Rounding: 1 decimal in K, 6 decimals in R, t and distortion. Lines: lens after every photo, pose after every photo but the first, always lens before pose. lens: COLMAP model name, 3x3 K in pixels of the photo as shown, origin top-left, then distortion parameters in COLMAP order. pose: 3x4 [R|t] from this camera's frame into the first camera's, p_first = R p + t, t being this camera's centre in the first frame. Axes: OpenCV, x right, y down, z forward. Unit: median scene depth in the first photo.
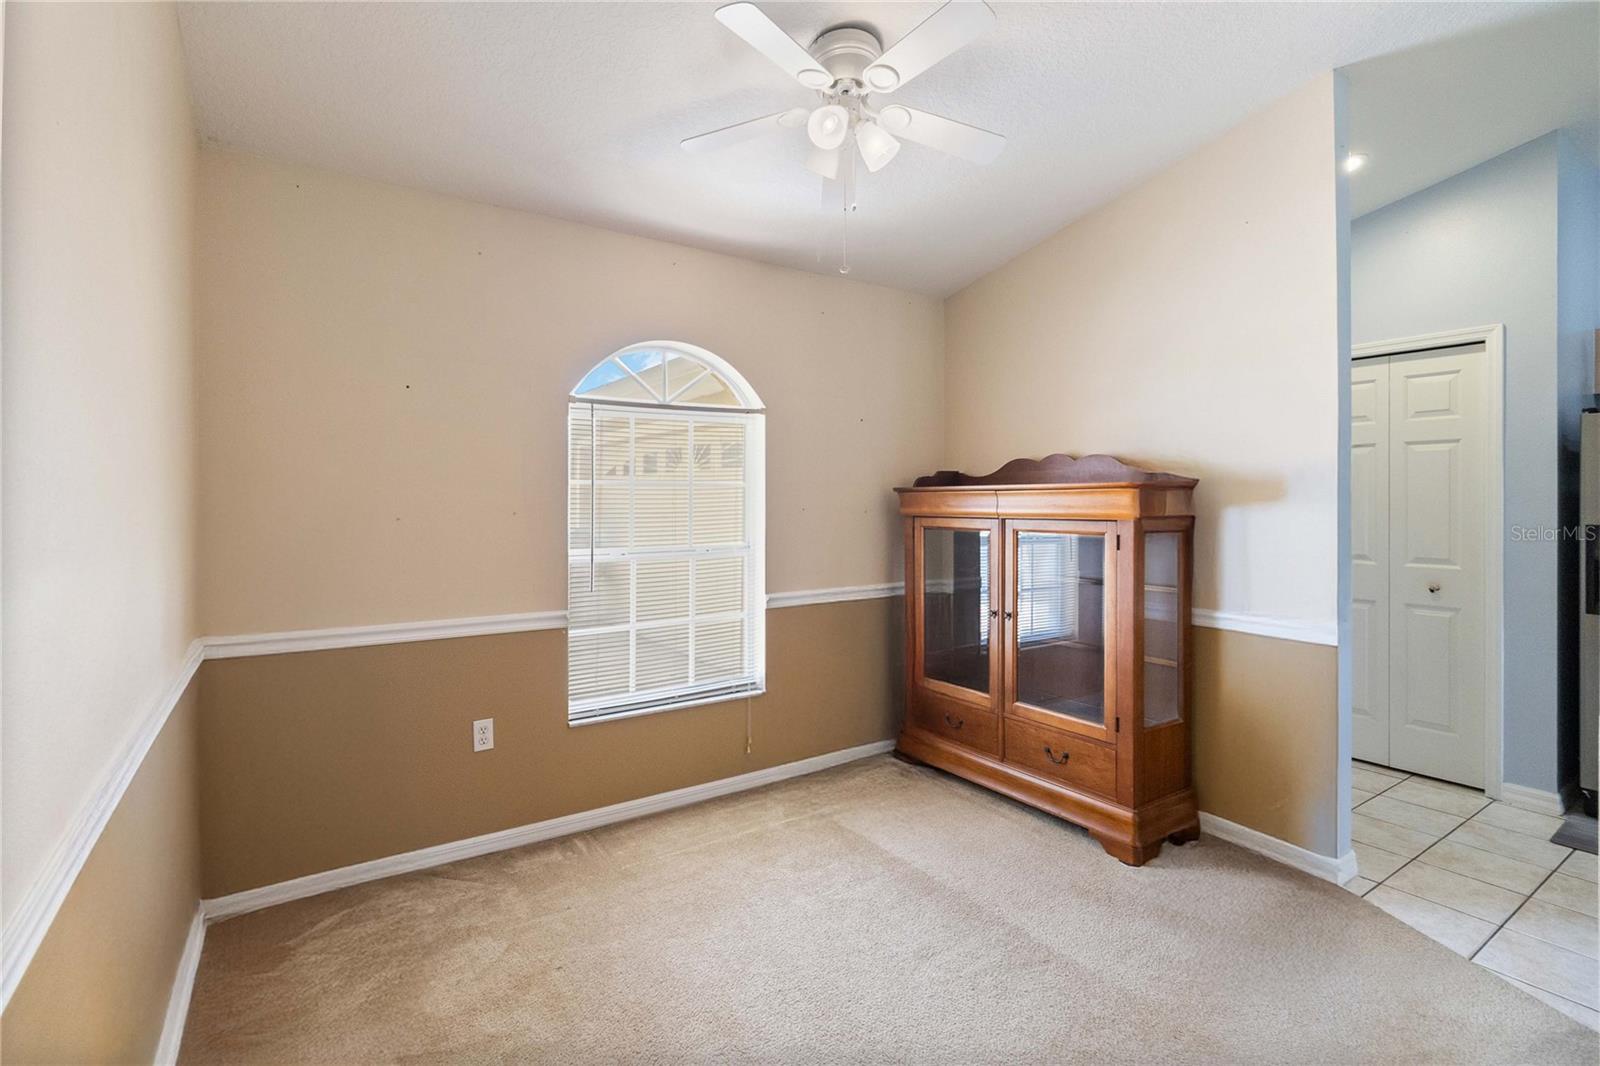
lens RADIAL K [[744.6, 0, 795.1], [0, 744.6, 502.4], [0, 0, 1]] dist [0.002110, 0.000601]
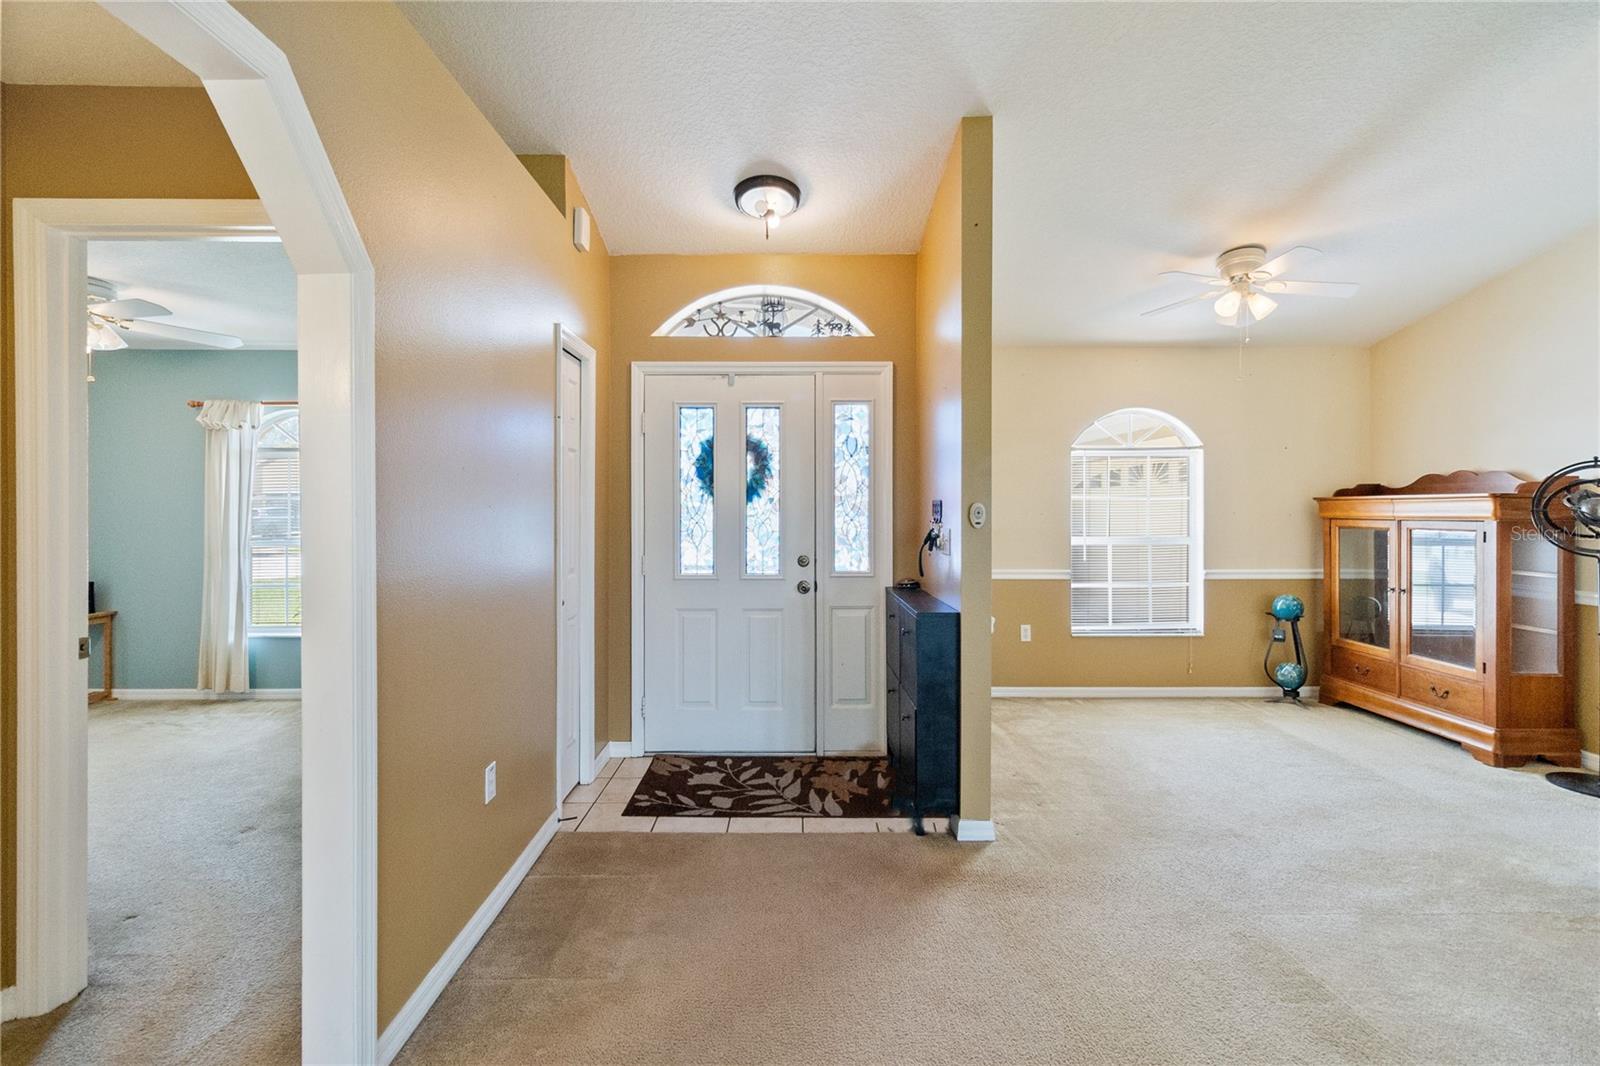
lens RADIAL K [[744.6, 0, 795.1], [0, 744.6, 502.4], [0, 0, 1]] dist [0.002110, 0.000601]
pose [[0.830056, -0.003675, -0.557668, 0.122899], [-0.002527, 0.999943, -0.010352, 0.006231], [0.557675, 0.010002, 0.829999, -0.753129]]
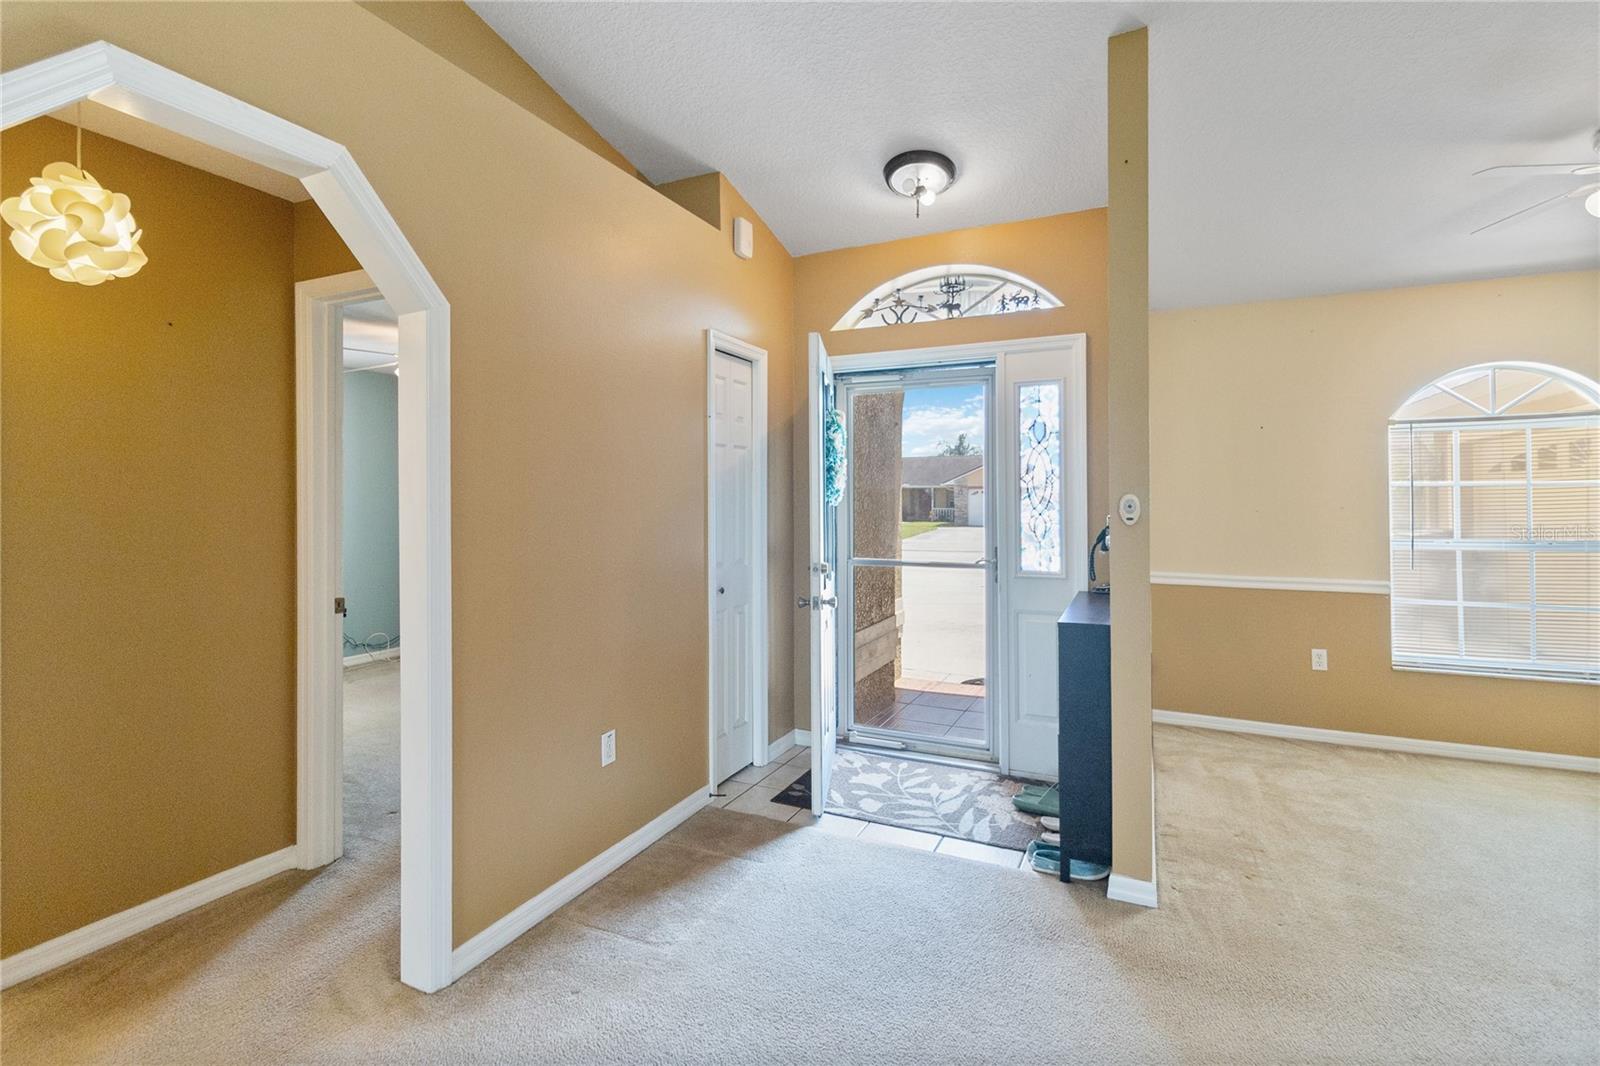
lens RADIAL K [[751.3, 0, 796.0], [0, 751.3, 489.0], [0, 0, 1]] dist [0.001863, 0.000401]
pose [[0.510462, -0.015899, -0.859753, 0.286058], [-0.001040, 0.999817, -0.019107, 0.006471], [0.859900, 0.010648, 0.510352, -0.551592]]
